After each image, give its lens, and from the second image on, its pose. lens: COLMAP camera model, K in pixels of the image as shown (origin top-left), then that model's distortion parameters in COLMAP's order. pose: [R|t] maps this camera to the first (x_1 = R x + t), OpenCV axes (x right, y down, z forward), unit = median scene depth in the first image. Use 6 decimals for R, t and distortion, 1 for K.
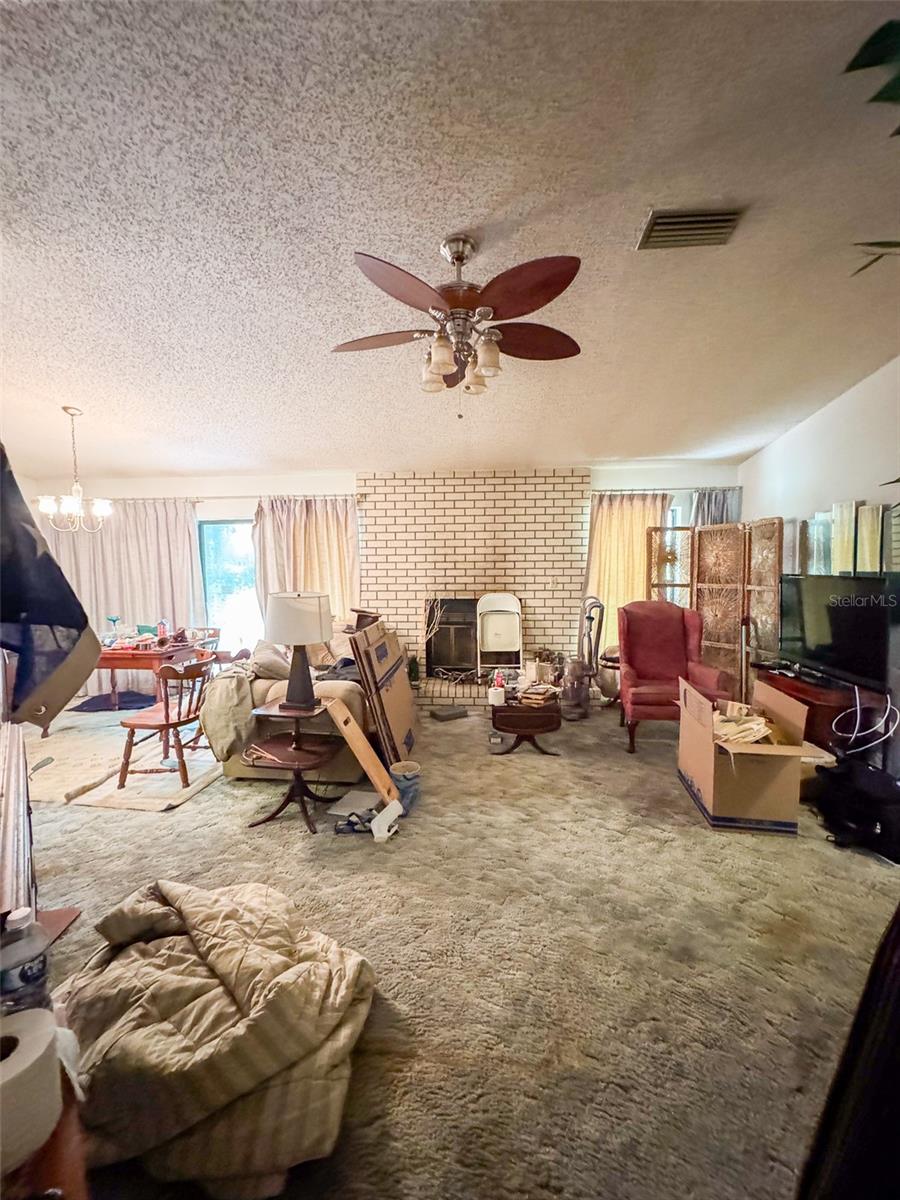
lens RADIAL K [[478.9, 0, 447.0], [0, 478.9, 601.8], [0, 0, 1]] dist [-0.005396, 0.001097]
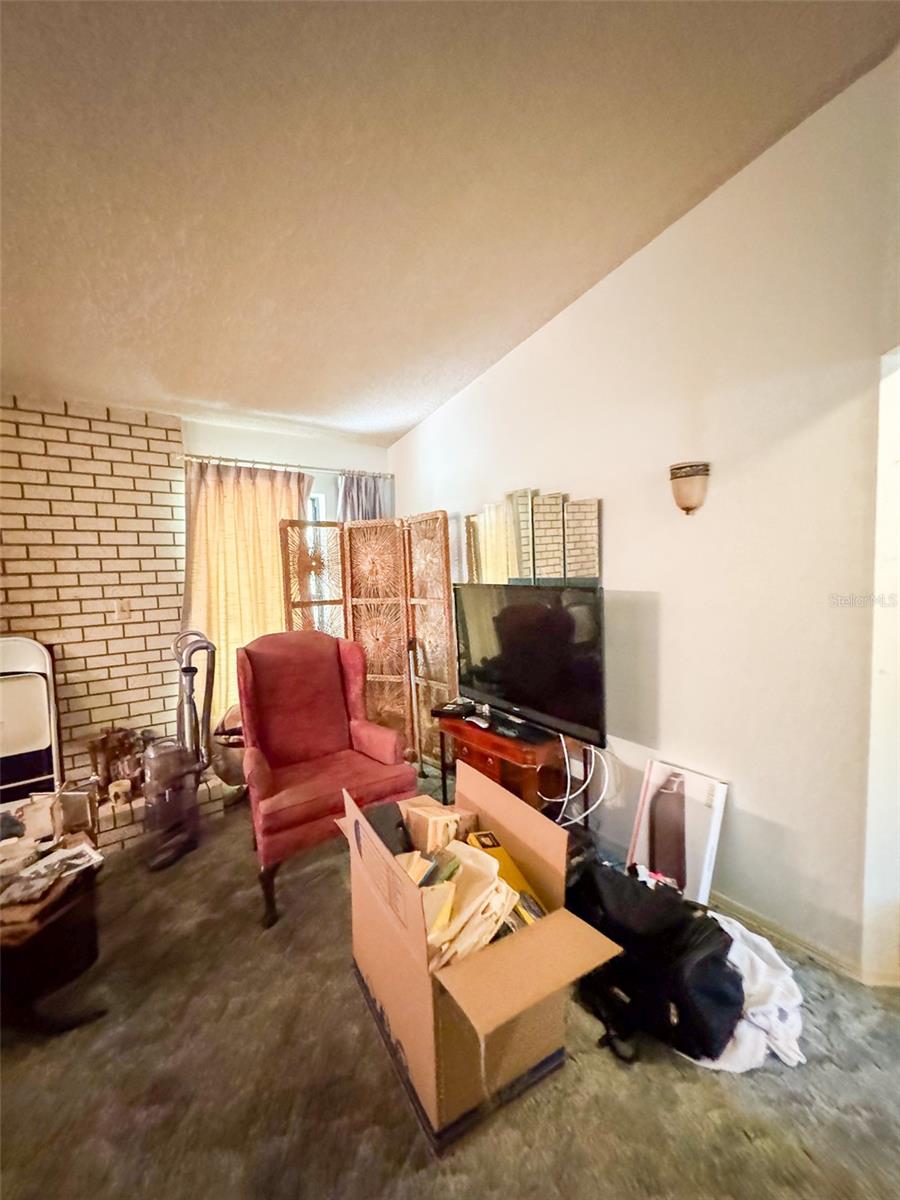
lens RADIAL K [[478.9, 0, 449.1], [0, 478.9, 598.1], [0, 0, 1]] dist [-0.005396, 0.001097]
pose [[0.764569, -0.052436, 0.642405, 0.163941], [0.070714, 0.997493, -0.002742, -0.026678], [-0.640651, 0.047523, 0.766360, 0.338391]]
